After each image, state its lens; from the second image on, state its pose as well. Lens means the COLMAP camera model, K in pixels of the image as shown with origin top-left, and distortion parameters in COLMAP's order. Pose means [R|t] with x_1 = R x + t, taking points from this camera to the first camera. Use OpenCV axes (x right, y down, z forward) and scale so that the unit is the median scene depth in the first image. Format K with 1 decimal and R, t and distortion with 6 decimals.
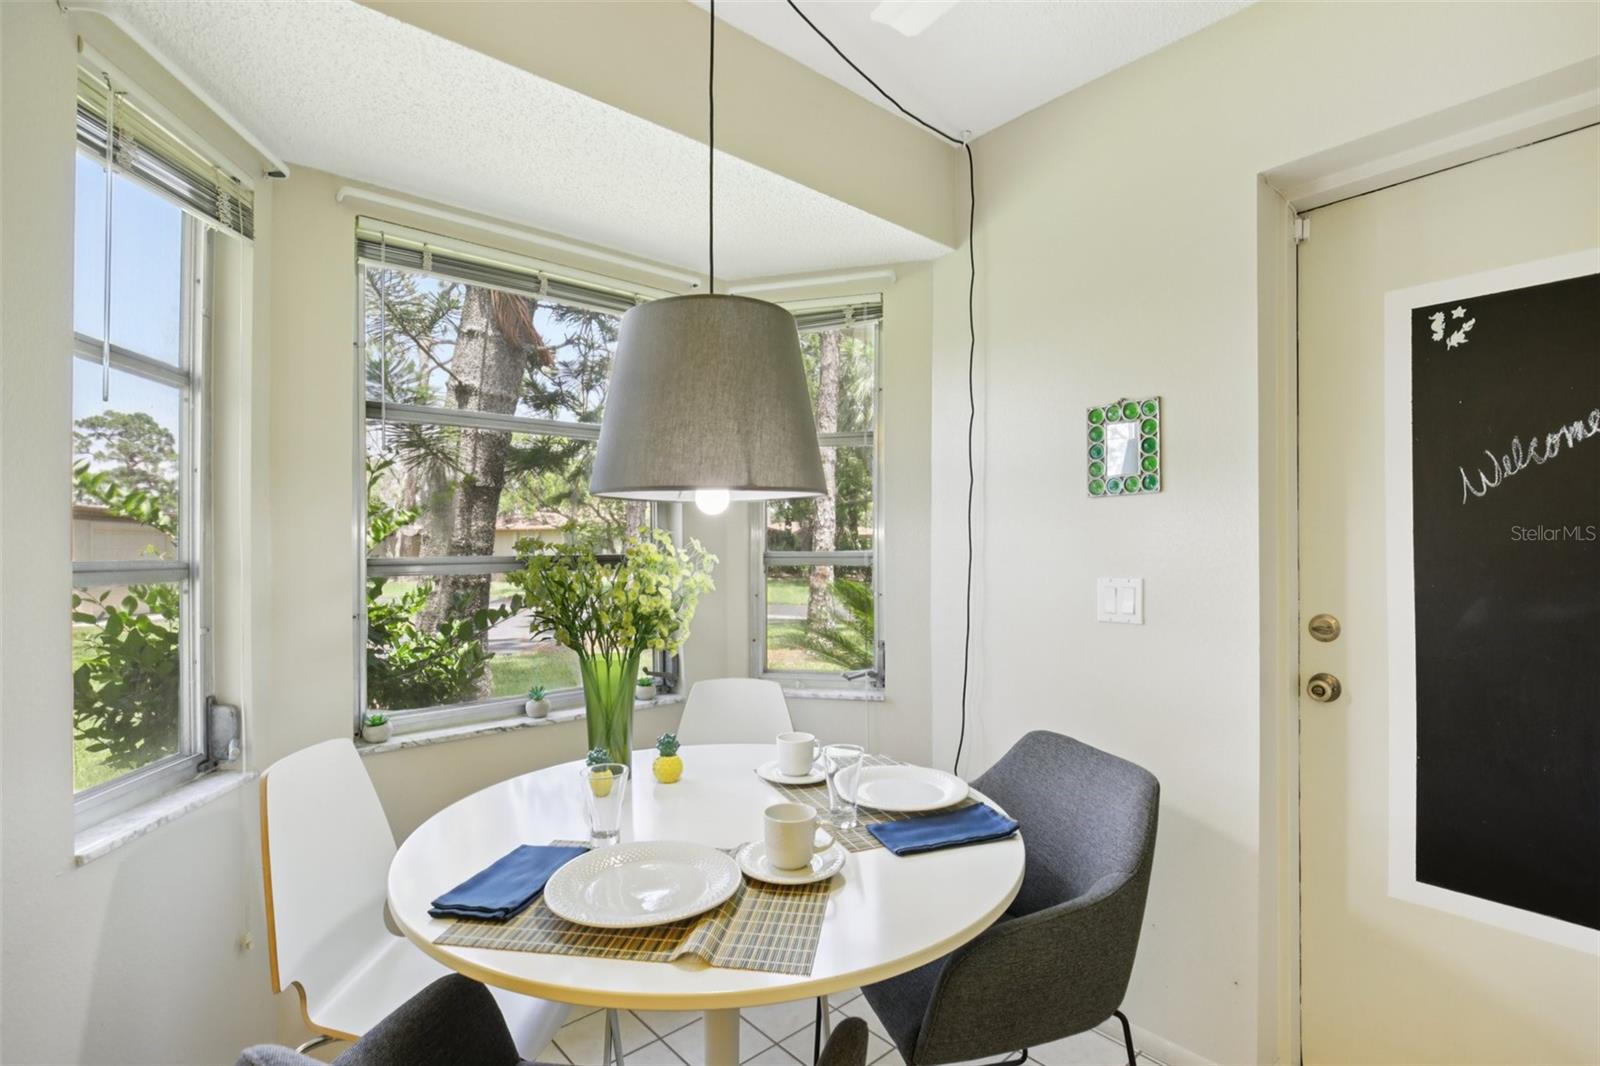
lens RADIAL K [[727.6, 0, 798.7], [0, 727.6, 545.9], [0, 0, 1]] dist [-0.023451, 0.000019]
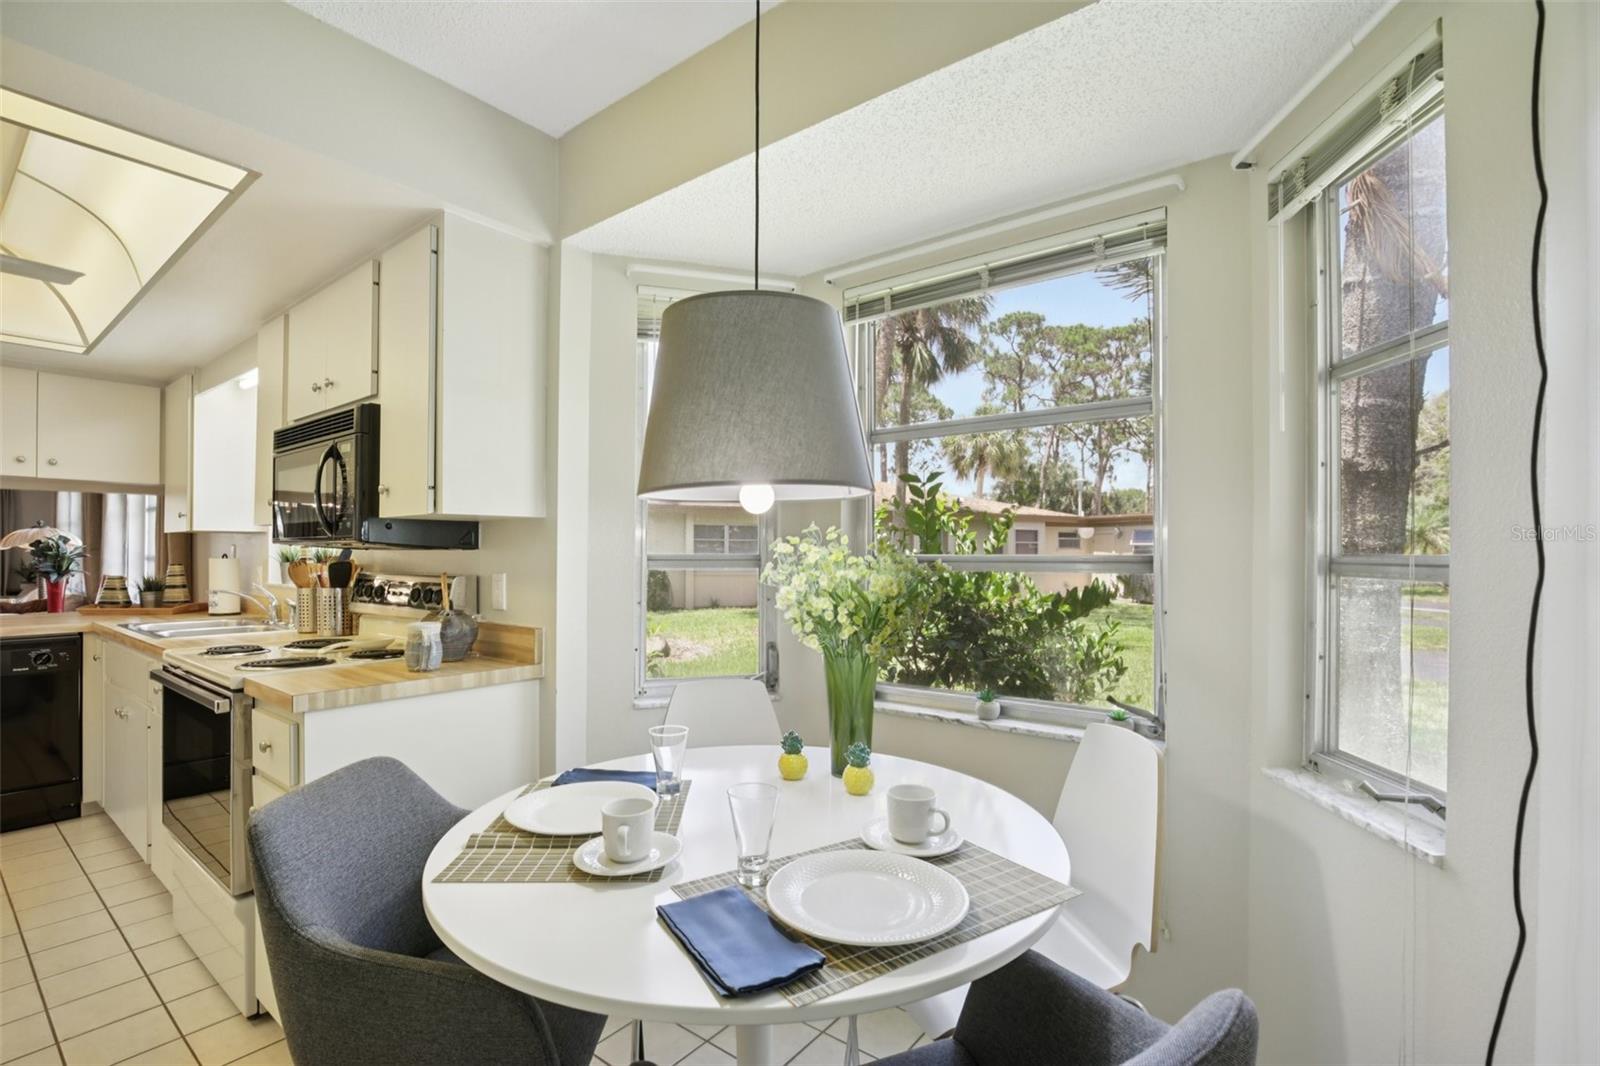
lens RADIAL K [[727.6, 0, 798.7], [0, 727.6, 545.9], [0, 0, 1]] dist [-0.023451, 0.000019]
pose [[0.196529, -0.000802, -0.980498, 0.559458], [0.001860, 0.999998, -0.000445, 0.000778], [0.980496, -0.001737, 0.196530, 0.559470]]
